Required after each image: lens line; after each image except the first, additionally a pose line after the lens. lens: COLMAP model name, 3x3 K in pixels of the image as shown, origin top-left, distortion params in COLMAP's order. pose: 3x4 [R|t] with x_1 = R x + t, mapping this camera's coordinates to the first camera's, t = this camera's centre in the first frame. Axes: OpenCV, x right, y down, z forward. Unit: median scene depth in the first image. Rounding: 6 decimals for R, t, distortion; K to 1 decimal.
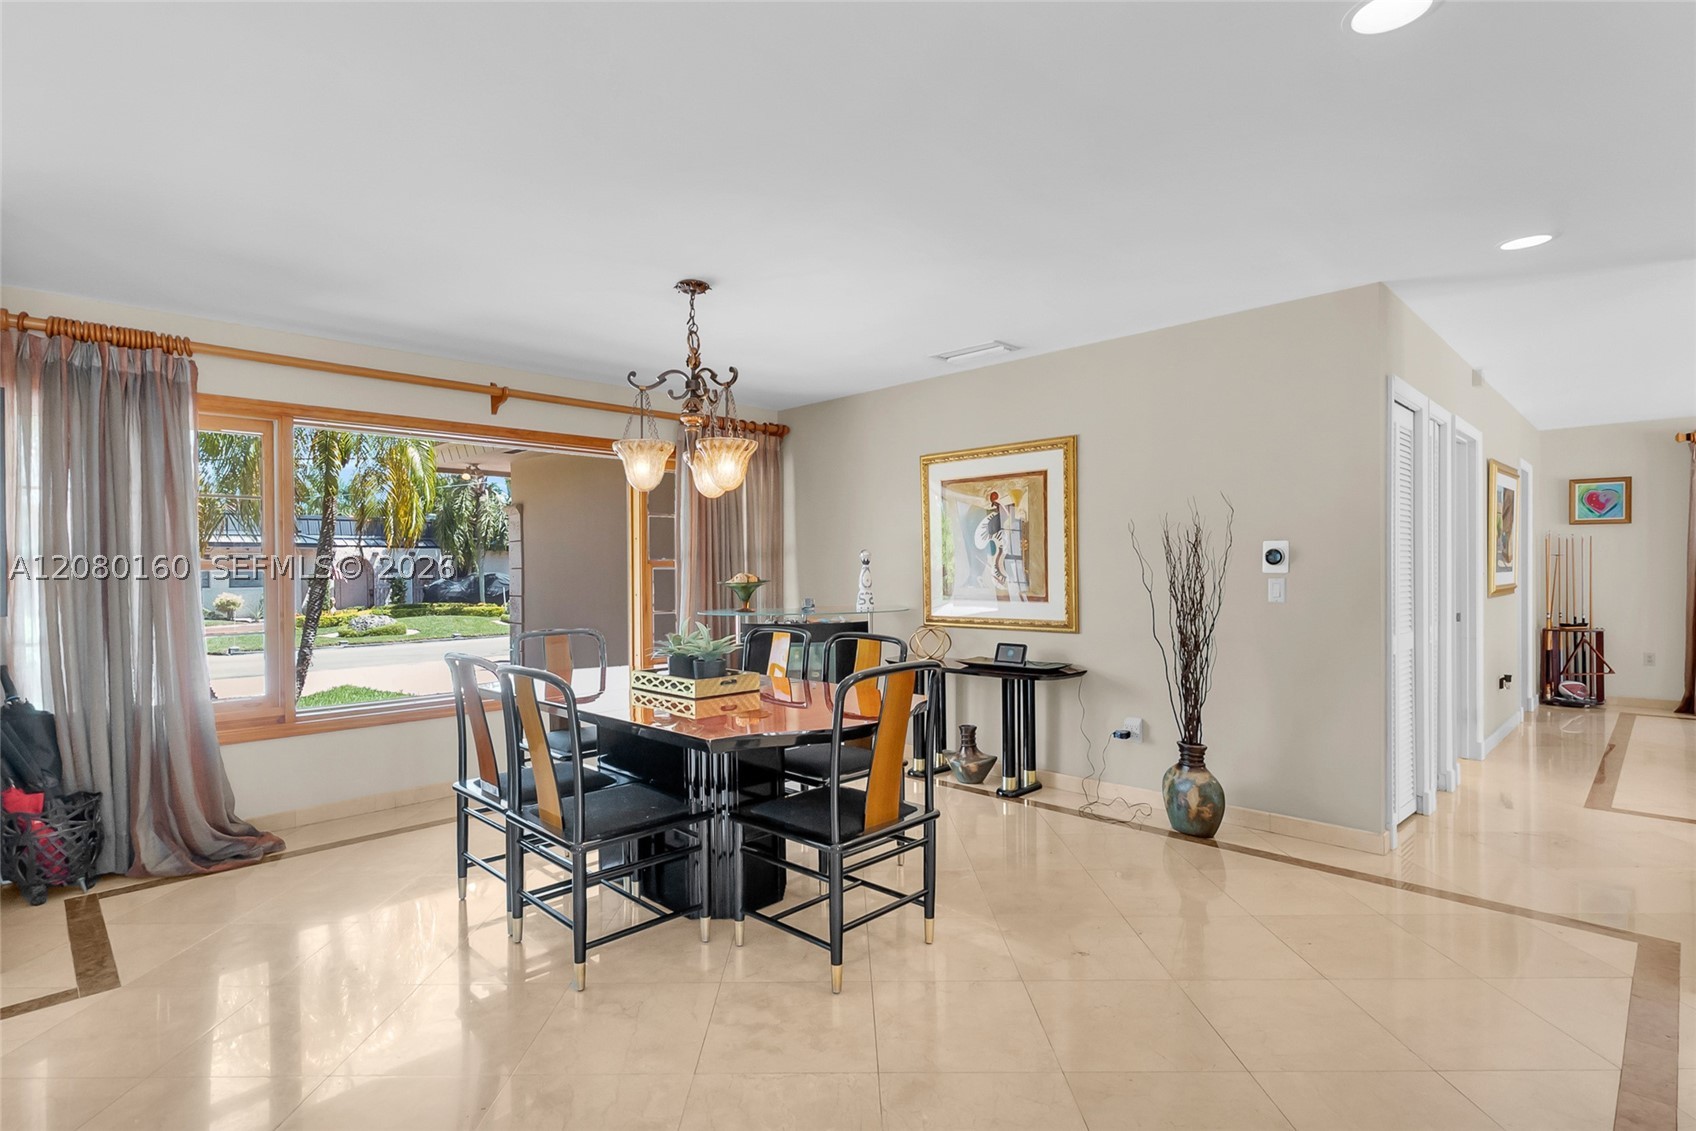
lens RADIAL K [[821.2, 0, 825.0], [0, 821.2, 574.8], [0, 0, 1]] dist [0.001948, 0.004847]
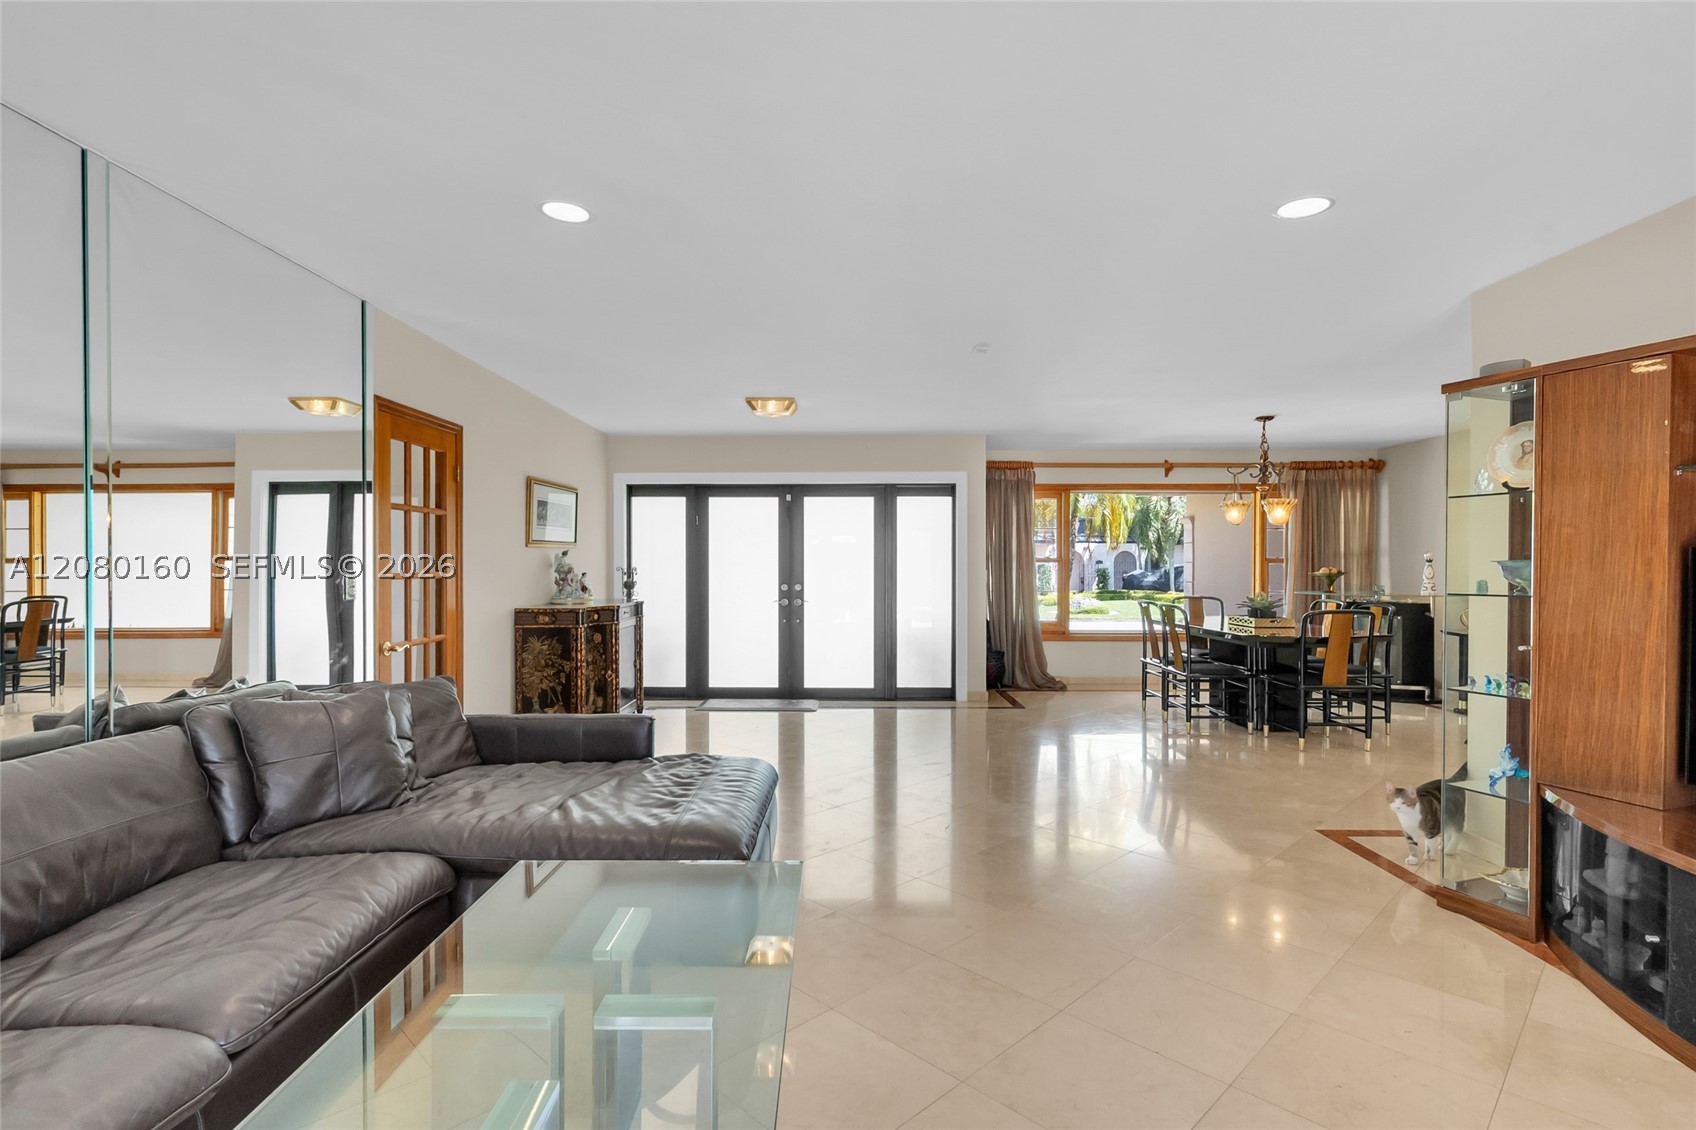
lens RADIAL K [[821.2, 0, 828.4], [0, 821.2, 567.1], [0, 0, 1]] dist [0.001948, 0.004847]
pose [[0.698902, 0.014249, -0.715075, 0.339520], [-0.014441, 0.999879, 0.005809, 0.002358], [0.715072, 0.006267, 0.699023, -0.724297]]
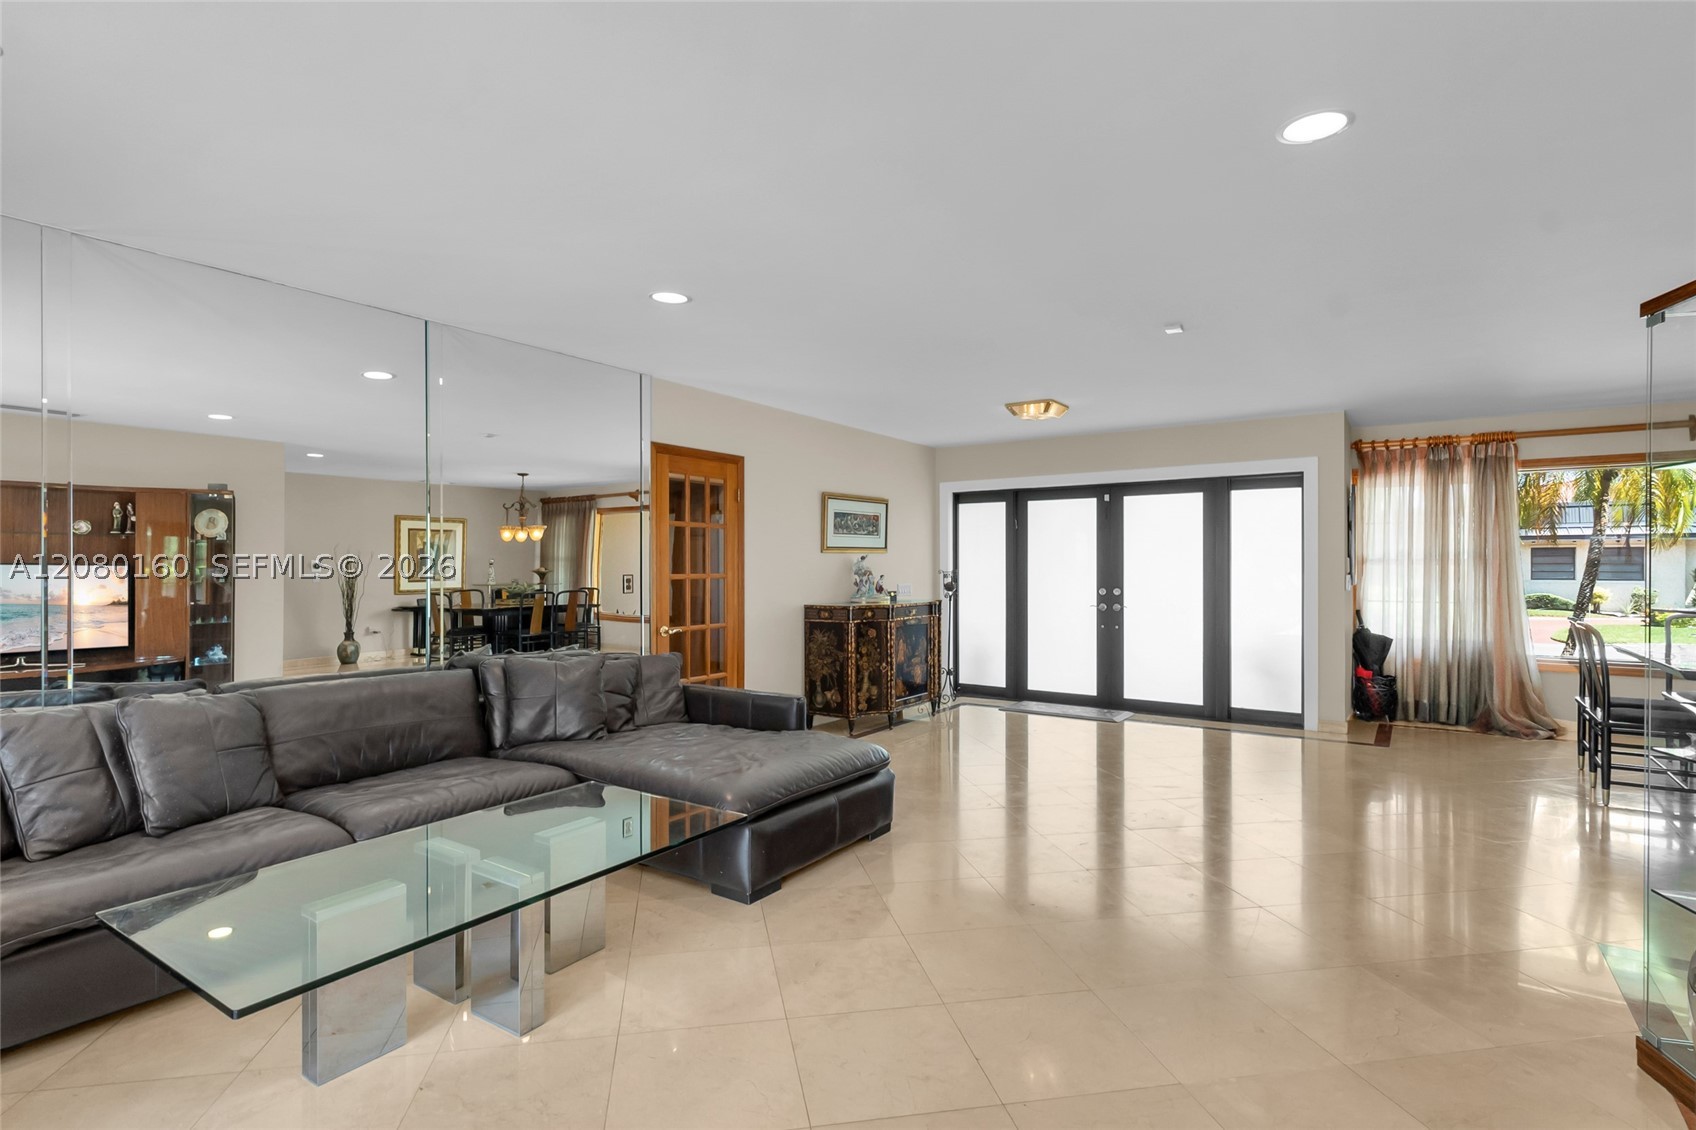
lens RADIAL K [[830.2, 0, 834.4], [0, 830.2, 559.4], [0, 0, 1]] dist [0.003279, -0.000381]
pose [[0.183220, -0.000242, -0.983072, 0.550963], [-0.009135, 0.999956, -0.001948, 0.000451], [0.983029, 0.009337, 0.183210, -0.468595]]
